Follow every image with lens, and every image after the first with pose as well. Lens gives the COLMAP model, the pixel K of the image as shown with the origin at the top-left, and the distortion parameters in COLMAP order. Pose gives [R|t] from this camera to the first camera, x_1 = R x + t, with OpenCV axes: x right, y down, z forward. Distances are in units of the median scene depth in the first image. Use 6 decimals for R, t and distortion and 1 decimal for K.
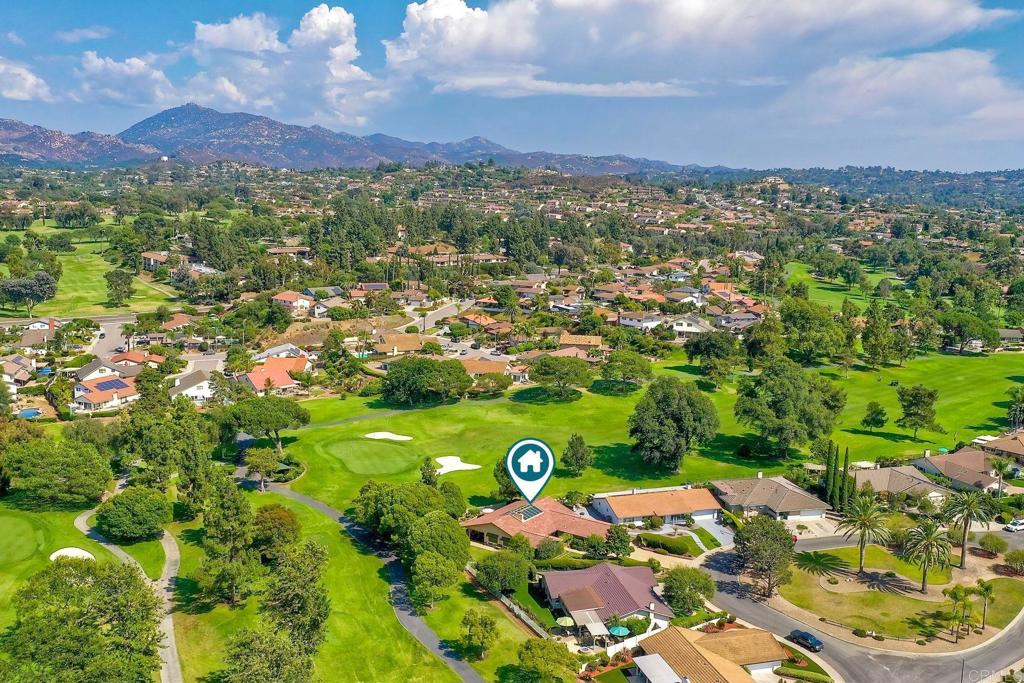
lens RADIAL K [[944.7, 0, 512.0], [0, 944.7, 341.5], [0, 0, 1]] dist [0.003512, 0.010519]
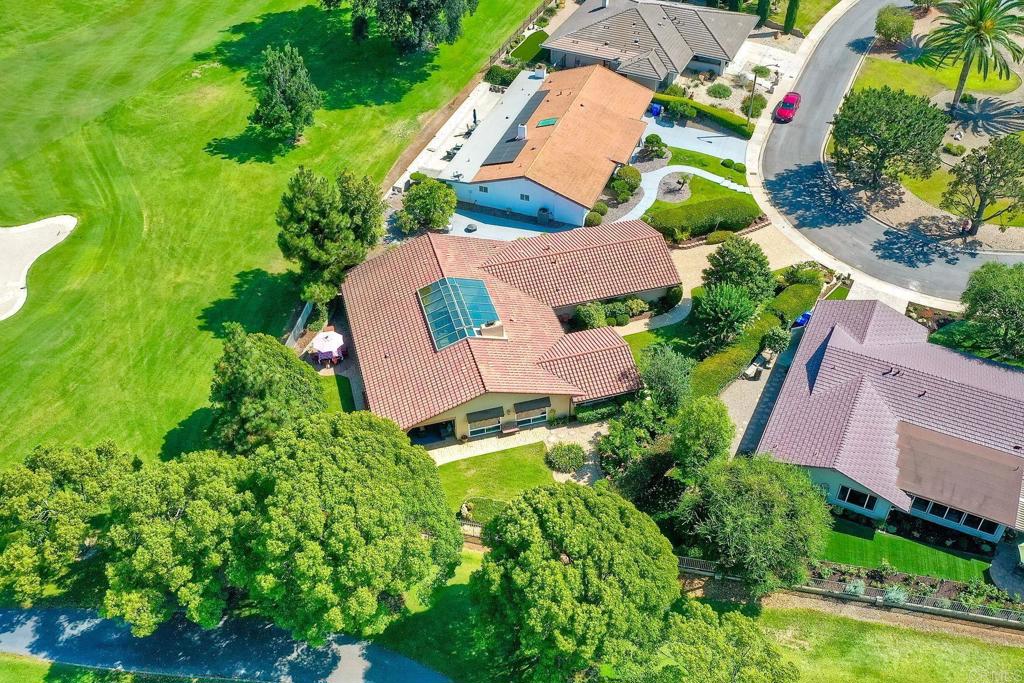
lens RADIAL K [[944.7, 0, 512.0], [0, 944.7, 341.5], [0, 0, 1]] dist [0.003512, 0.010519]
pose [[0.619008, -0.543253, 0.567191, -0.172627], [0.147420, 0.789715, 0.595498, -0.031699], [-0.771425, -0.285003, 0.568926, 0.650010]]
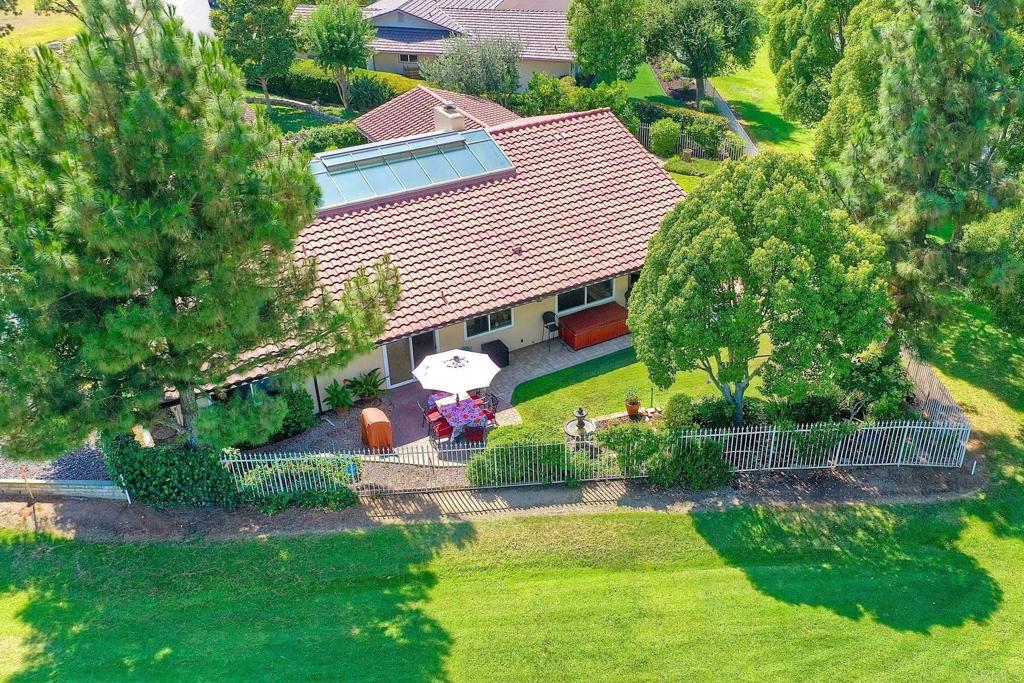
lens RADIAL K [[955.7, 0, 562.0], [0, 955.7, 339.8], [0, 0, 1]] dist [0.006474, 0.001624]
pose [[-0.921983, -0.210997, 0.324696, -0.074699], [0.049897, 0.766783, 0.639964, 0.076889], [-0.384002, 0.606237, -0.696433, 0.972543]]
